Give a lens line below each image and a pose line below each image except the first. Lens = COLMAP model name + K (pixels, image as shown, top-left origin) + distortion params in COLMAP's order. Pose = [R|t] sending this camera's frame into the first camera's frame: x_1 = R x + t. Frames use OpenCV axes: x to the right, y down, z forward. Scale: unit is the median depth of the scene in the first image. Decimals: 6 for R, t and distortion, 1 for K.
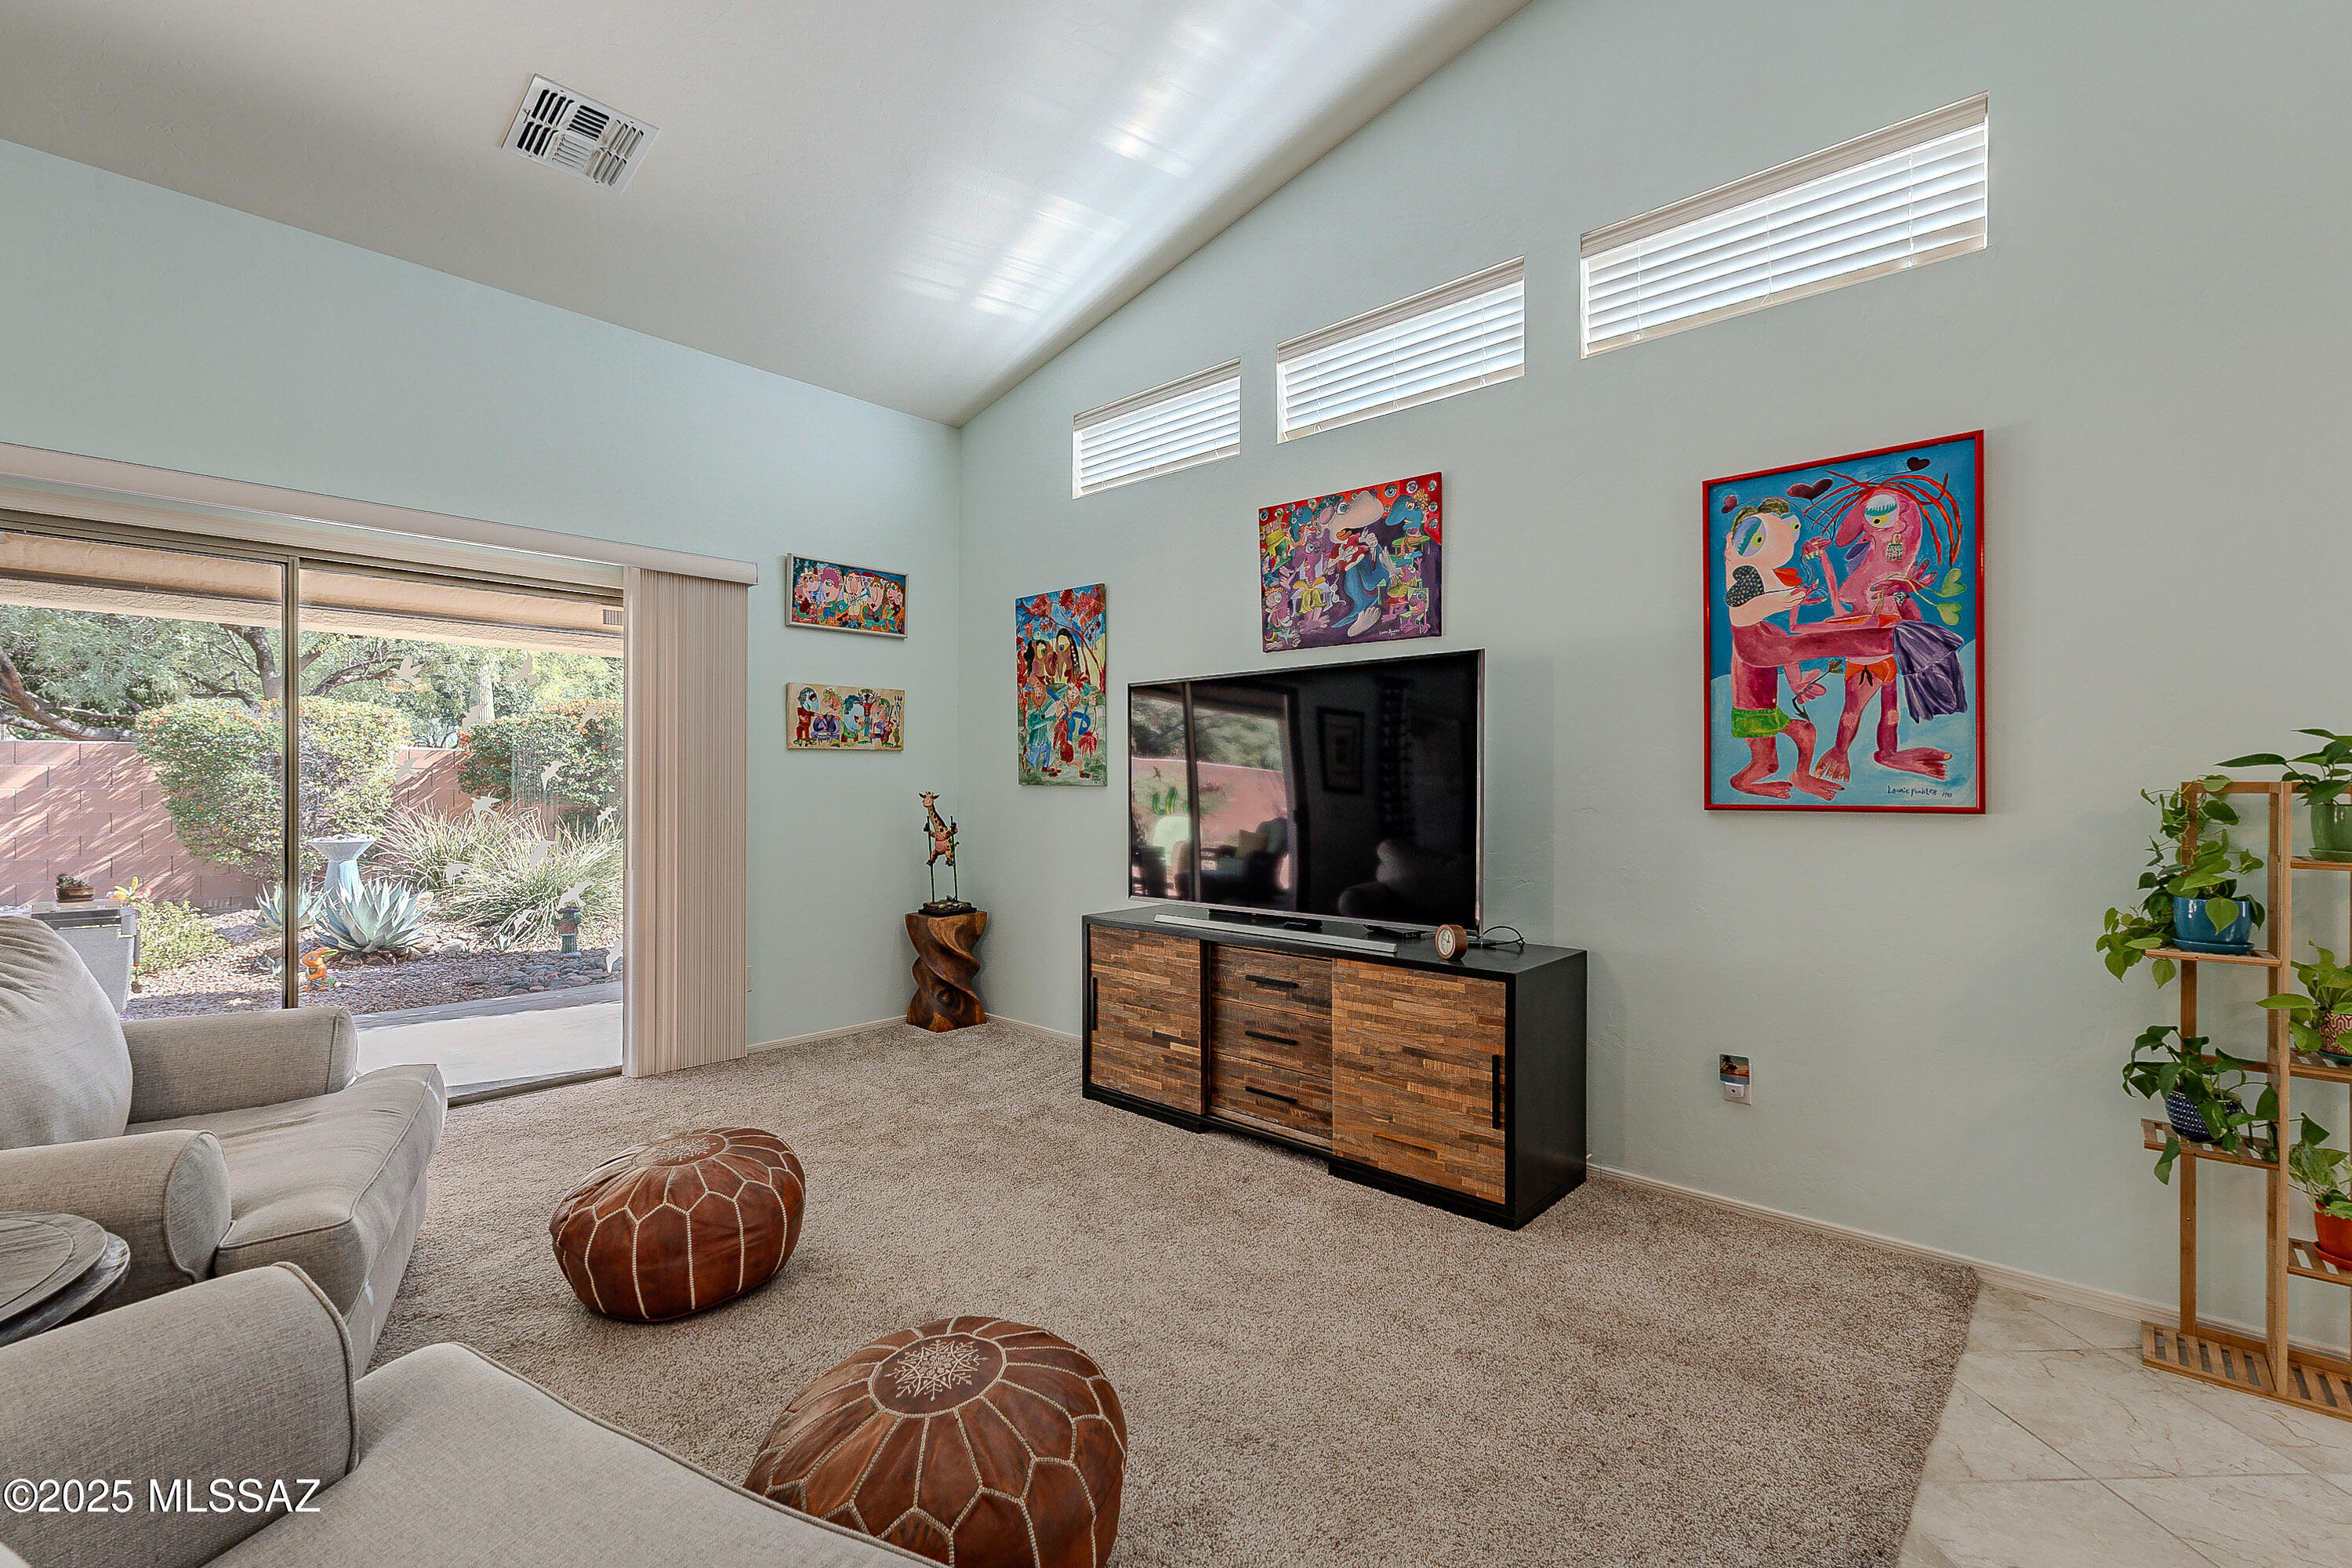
lens RADIAL K [[1029.9, 0, 1167.3], [0, 1029.9, 787.5], [0, 0, 1]] dist [-0.007910, -0.001626]
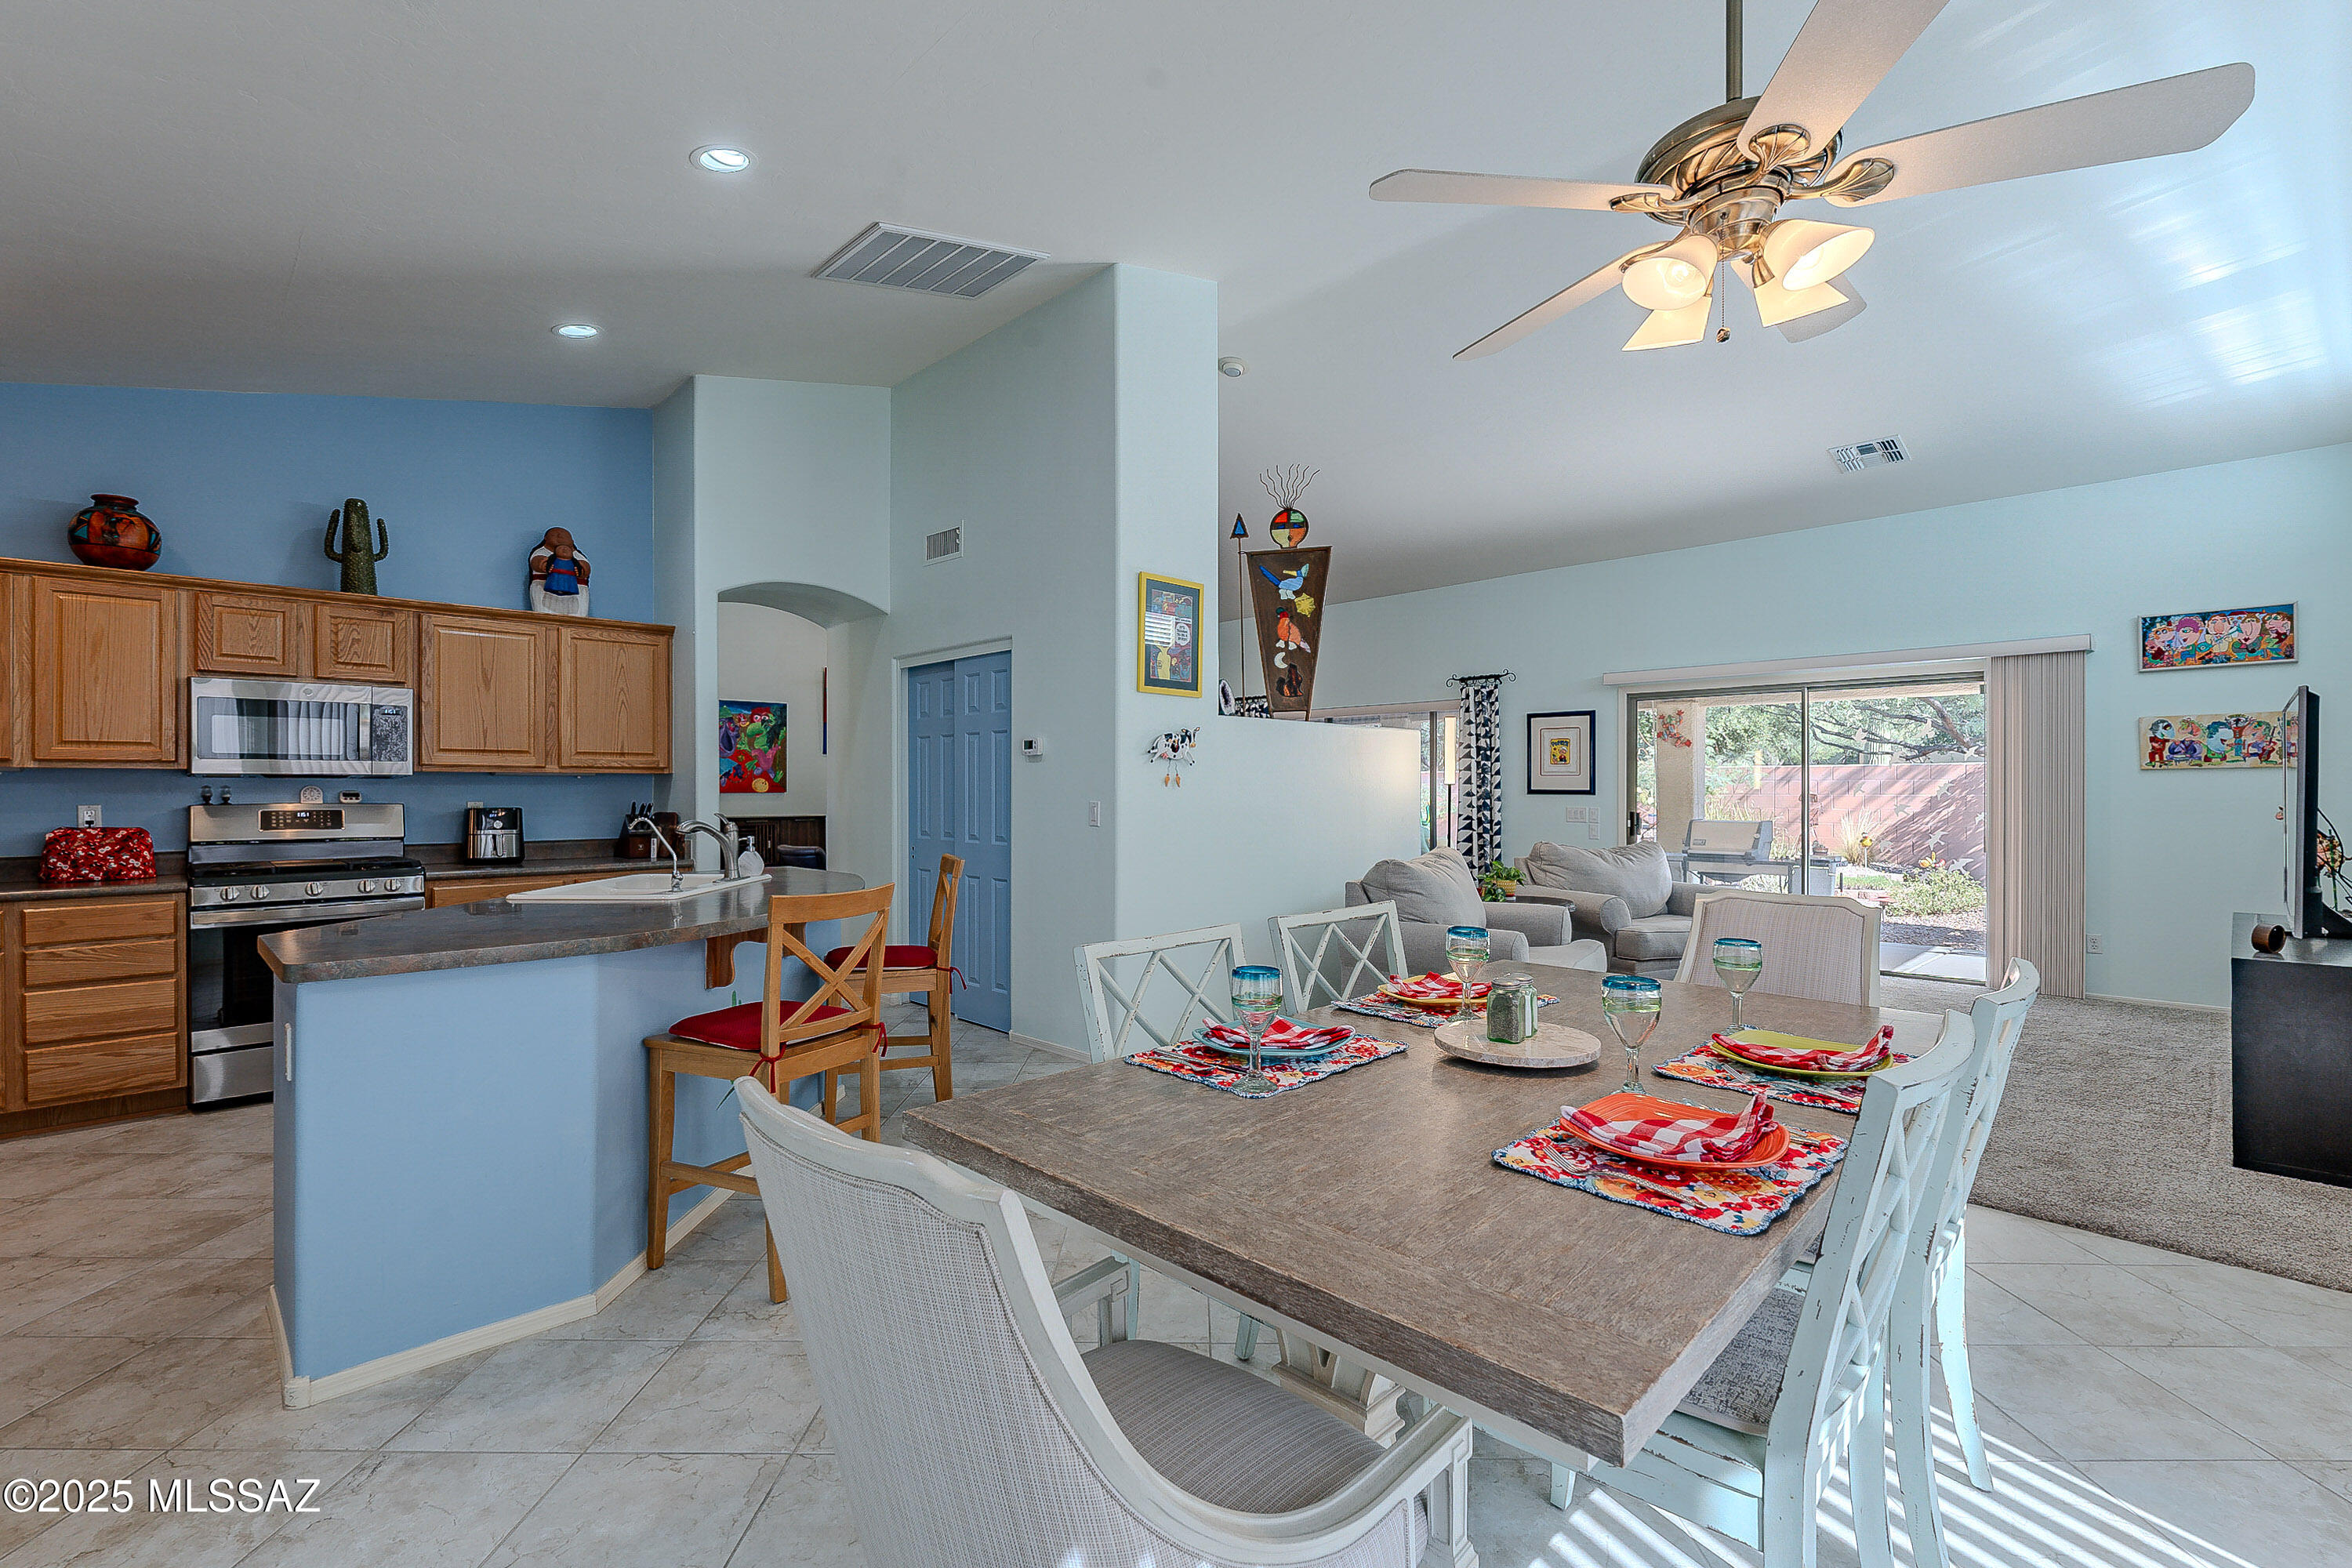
lens RADIAL K [[1029.9, 0, 1201.9], [0, 1029.9, 789.9], [0, 0, 1]] dist [-0.007910, -0.001626]
pose [[-0.022678, -0.000748, -0.999743, 1.046198], [-0.002658, 0.999996, -0.000688, -0.009960], [0.999739, 0.002642, -0.022679, -0.145146]]
